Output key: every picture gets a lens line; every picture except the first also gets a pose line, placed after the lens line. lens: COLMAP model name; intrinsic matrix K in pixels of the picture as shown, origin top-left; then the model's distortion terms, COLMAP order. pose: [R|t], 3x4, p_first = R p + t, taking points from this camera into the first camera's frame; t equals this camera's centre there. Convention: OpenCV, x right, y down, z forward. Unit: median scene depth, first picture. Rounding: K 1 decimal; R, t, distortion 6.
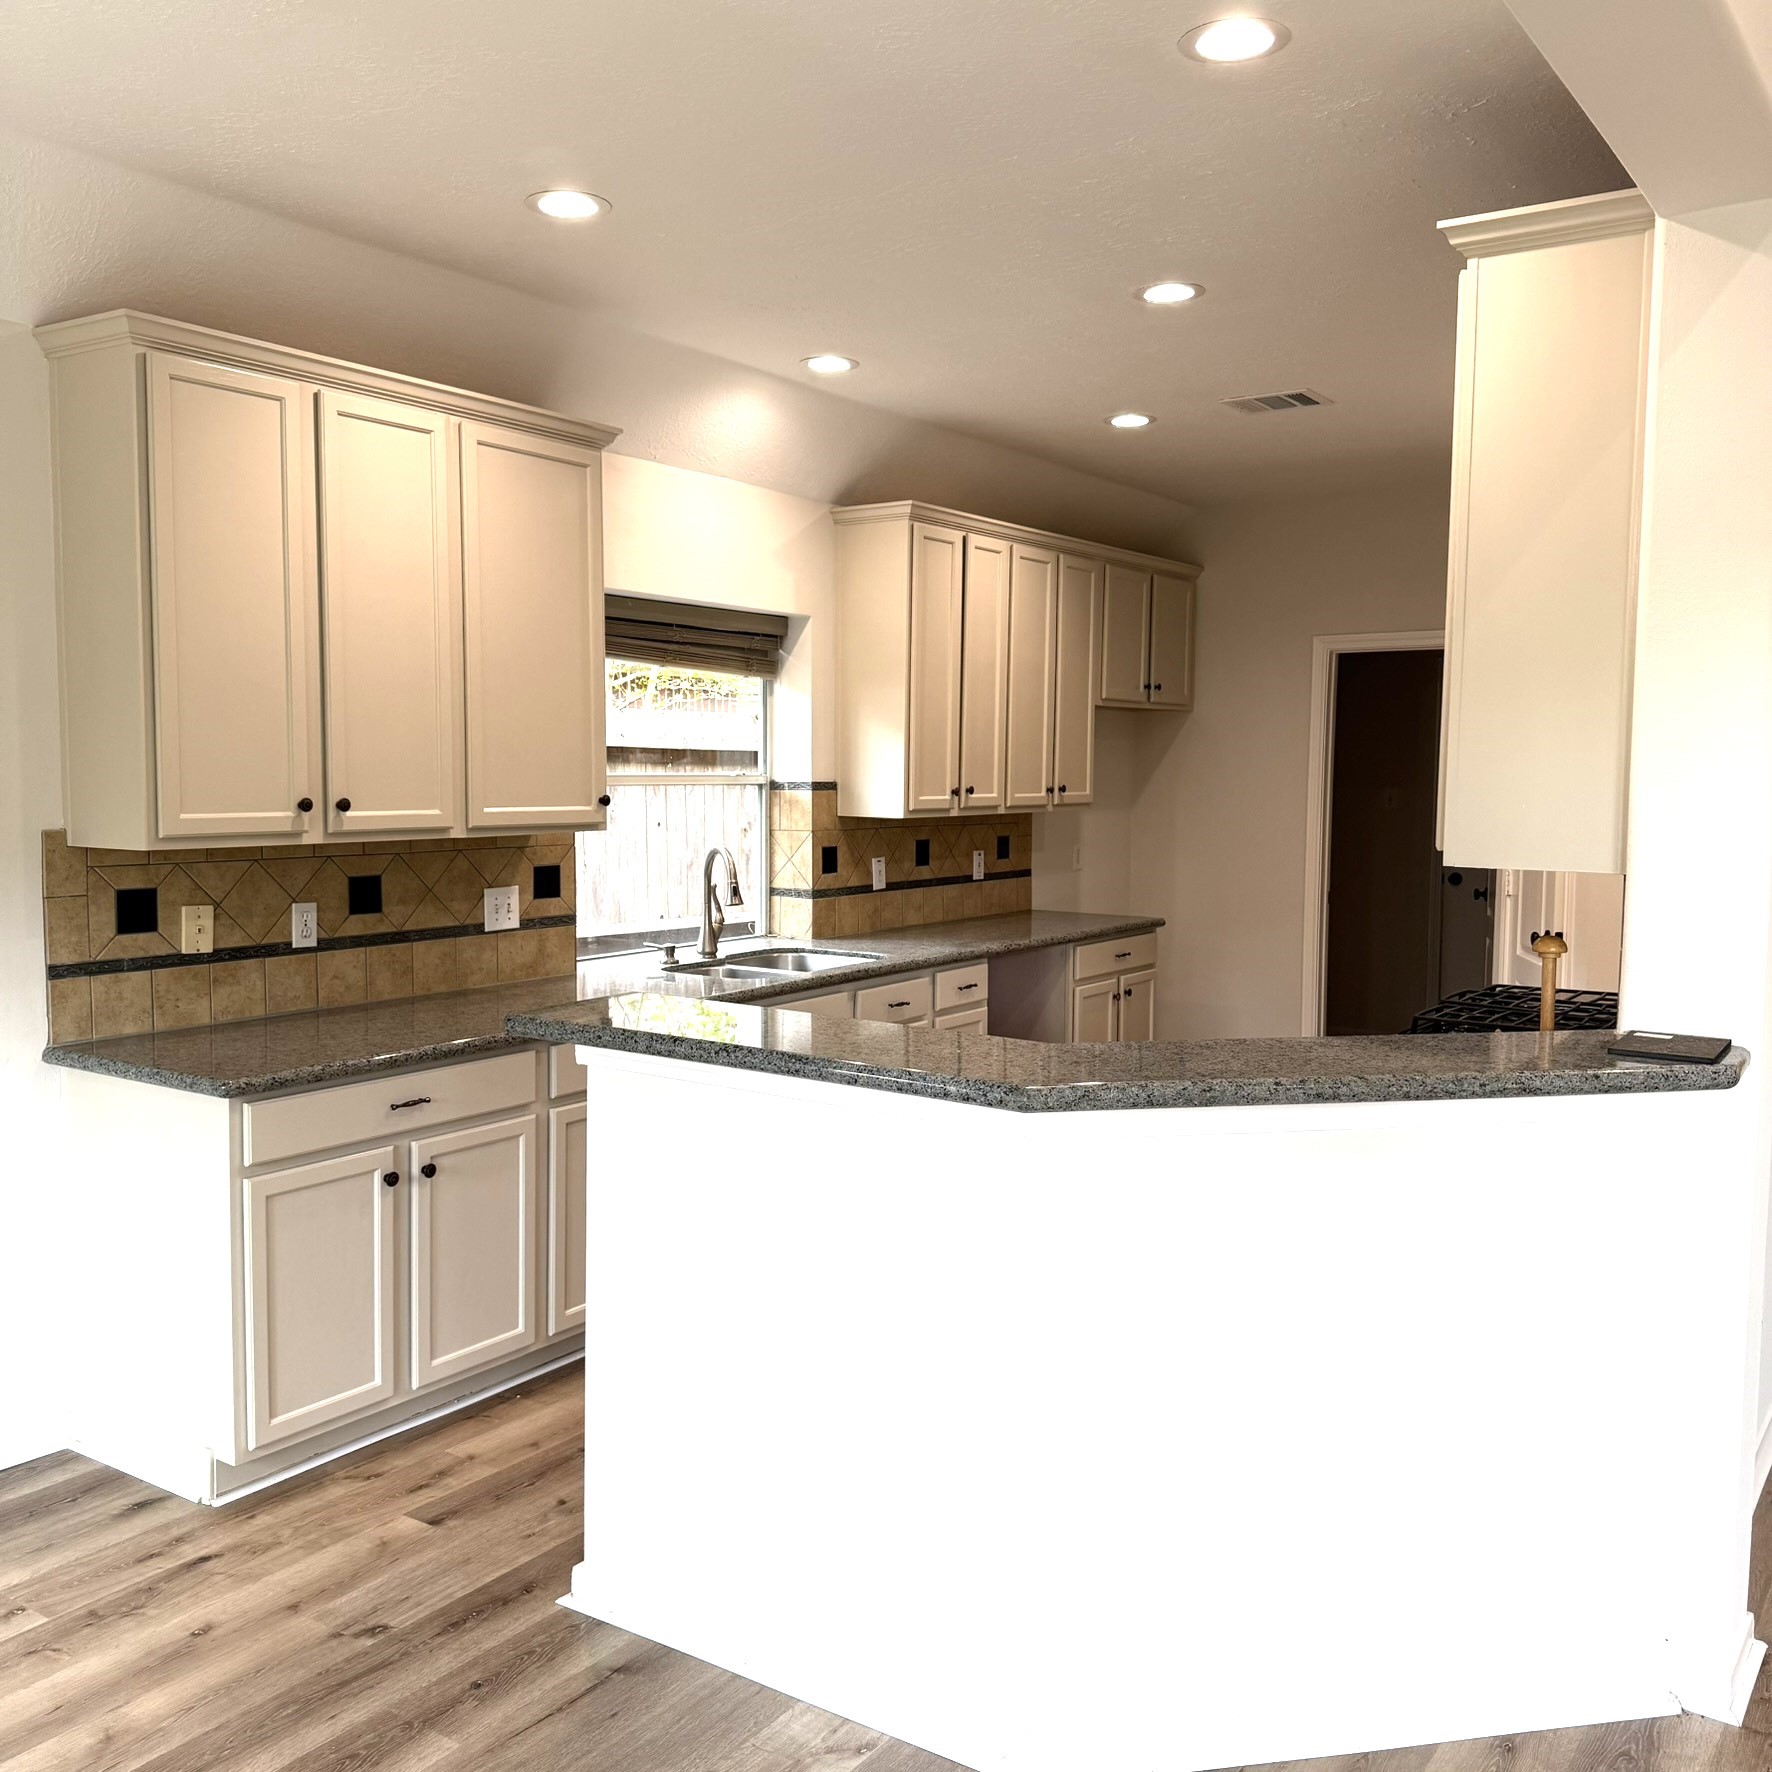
lens RADIAL K [[1684.3, 0, 886.0], [0, 1684.3, 886.0], [0, 0, 1]] dist [0.016721, -0.001873]
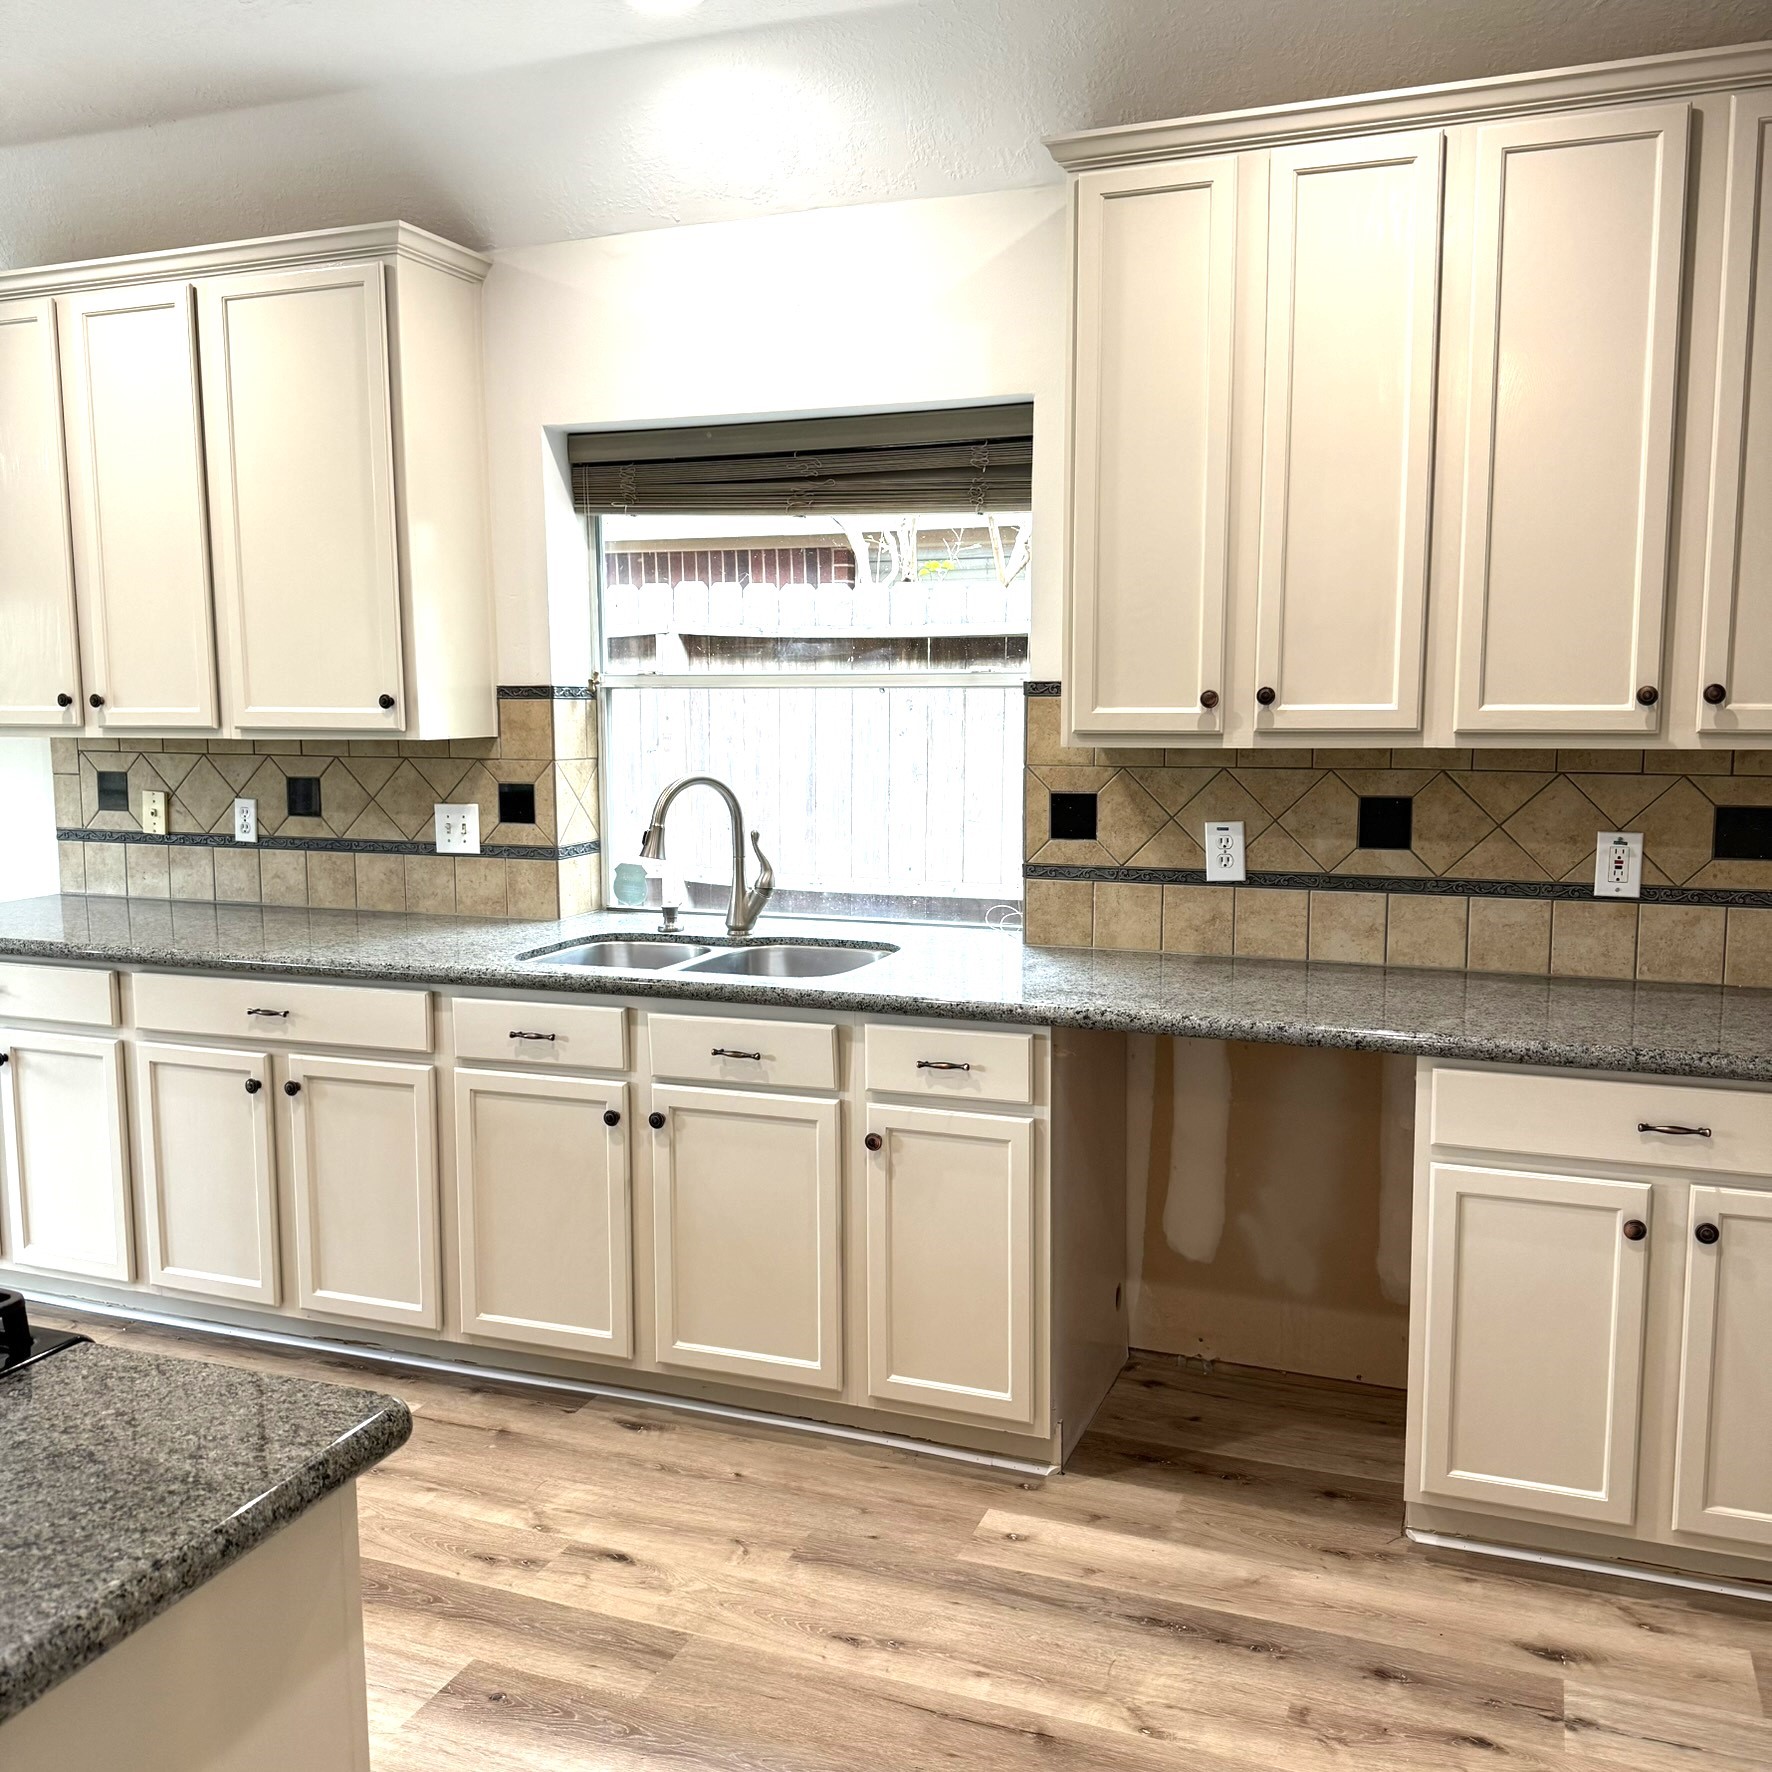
lens RADIAL K [[1796.9, 0, 886.0], [0, 1796.9, 886.0], [0, 0, 1]] dist [0.028824, -0.004378]
pose [[0.194890, 0.121751, -0.973239, 0.725298], [-0.056550, 0.992010, 0.112775, -0.074886], [0.979194, 0.033058, 0.200218, 1.050609]]
